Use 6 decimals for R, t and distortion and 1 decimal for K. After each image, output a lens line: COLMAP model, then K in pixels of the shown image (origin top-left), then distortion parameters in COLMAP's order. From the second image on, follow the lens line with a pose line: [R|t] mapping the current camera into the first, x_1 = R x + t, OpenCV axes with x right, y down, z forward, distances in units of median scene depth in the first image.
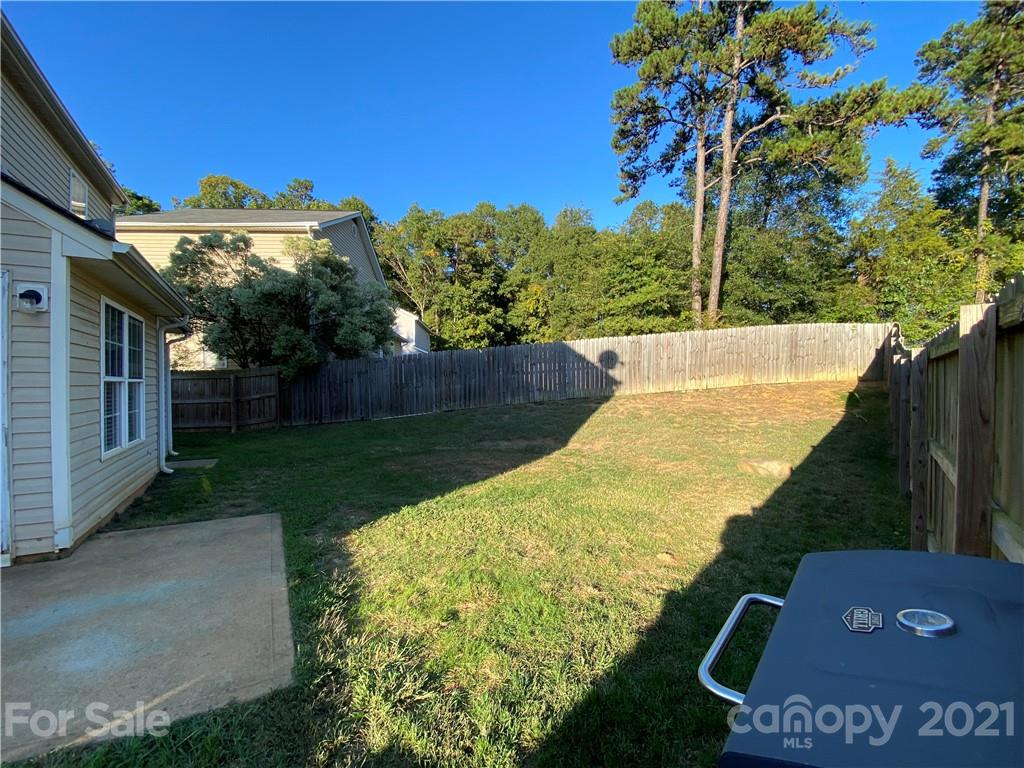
lens RADIAL K [[416.6, 0, 515.3], [0, 416.6, 388.0], [0, 0, 1]] dist [0.004203, -0.010402]
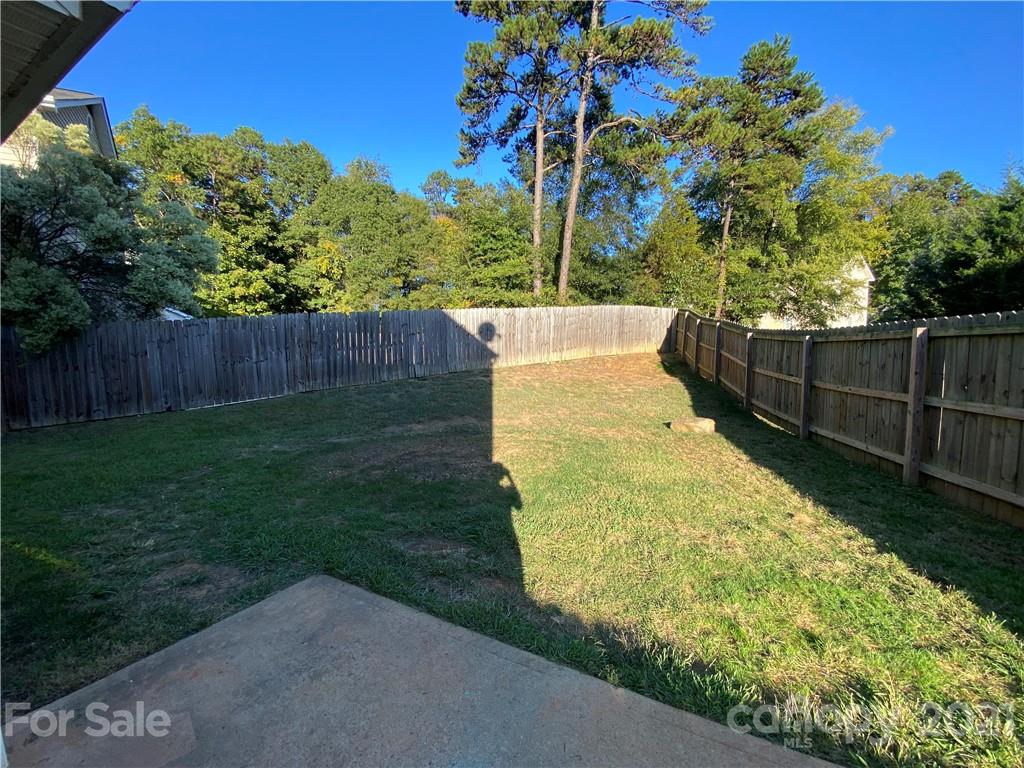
lens RADIAL K [[416.6, 0, 516.1], [0, 416.6, 387.9], [0, 0, 1]] dist [0.004203, -0.010402]
pose [[0.861226, -0.042270, 0.506461, -0.174354], [0.007321, 0.997464, 0.070801, -0.004066], [-0.508169, -0.057268, 0.859351, 0.098918]]
